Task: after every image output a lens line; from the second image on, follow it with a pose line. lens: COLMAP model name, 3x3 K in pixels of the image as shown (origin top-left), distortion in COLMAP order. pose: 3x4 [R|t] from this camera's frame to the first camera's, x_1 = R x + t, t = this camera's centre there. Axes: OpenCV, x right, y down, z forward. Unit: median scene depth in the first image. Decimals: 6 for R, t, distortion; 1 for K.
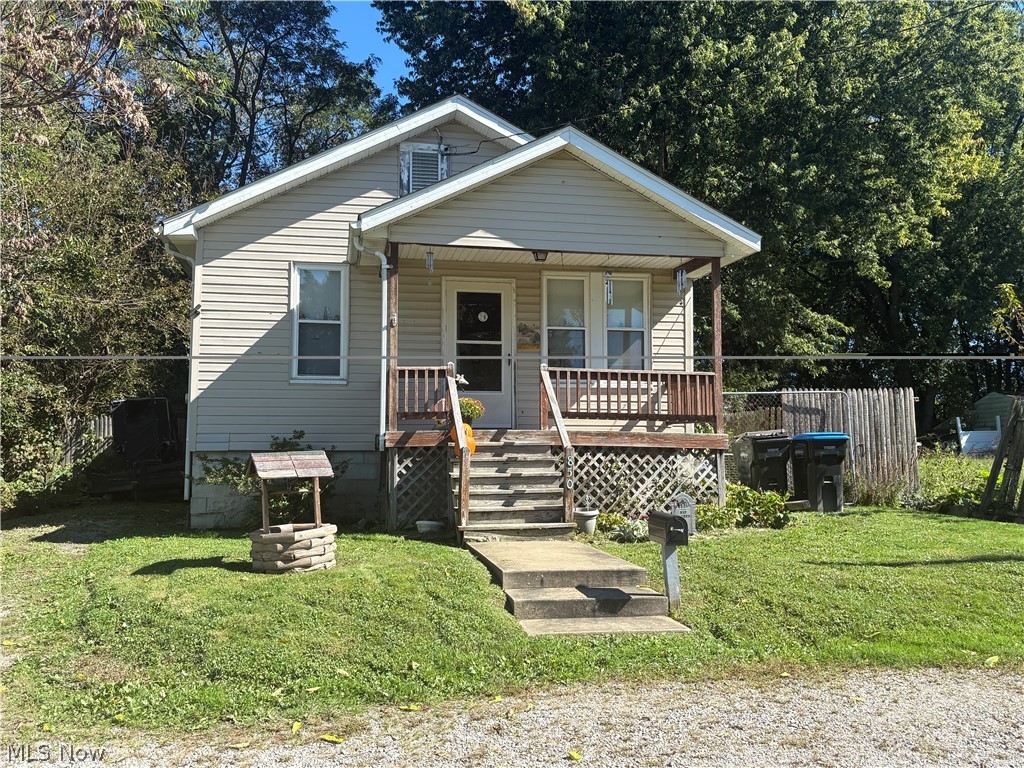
lens RADIAL K [[993.2, 0, 512.0], [0, 993.2, 384.0], [0, 0, 1]] dist [0.137338, -0.414656]
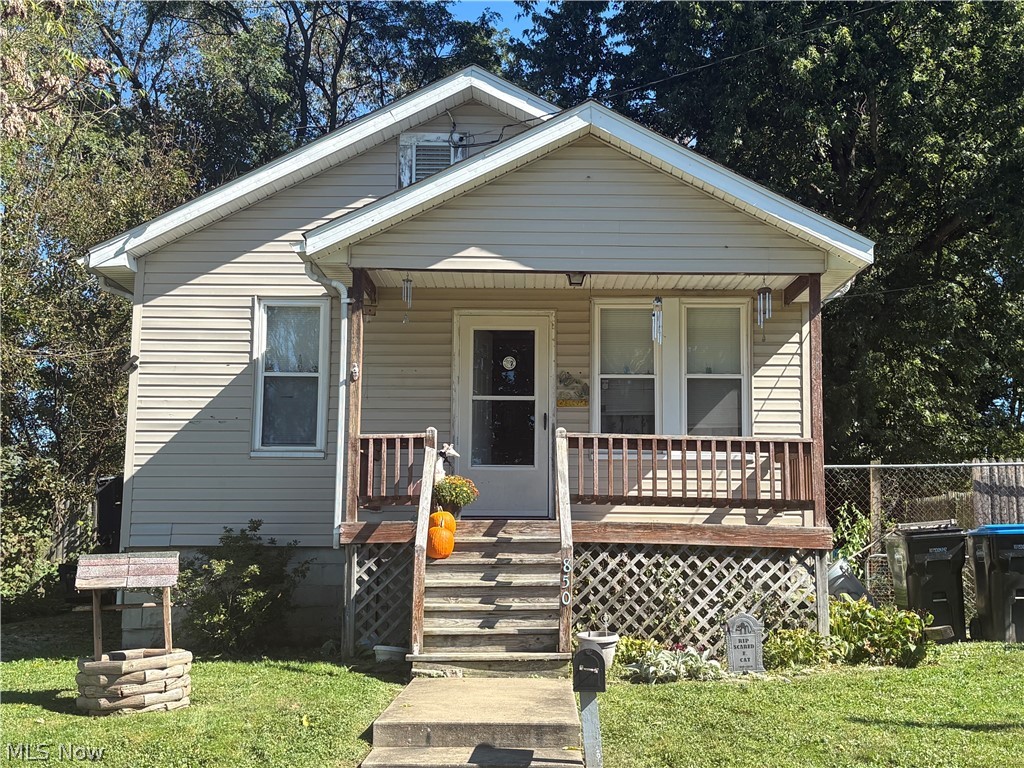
lens RADIAL K [[1370.5, 0, 512.0], [0, 1370.5, 384.0], [0, 0, 1]] dist [0.193711, -0.795696]
pose [[0.981562, -0.016045, -0.190471, 0.185291], [0.007445, 0.998924, -0.045785, -0.006960], [0.191001, 0.043523, 0.980625, 0.014510]]
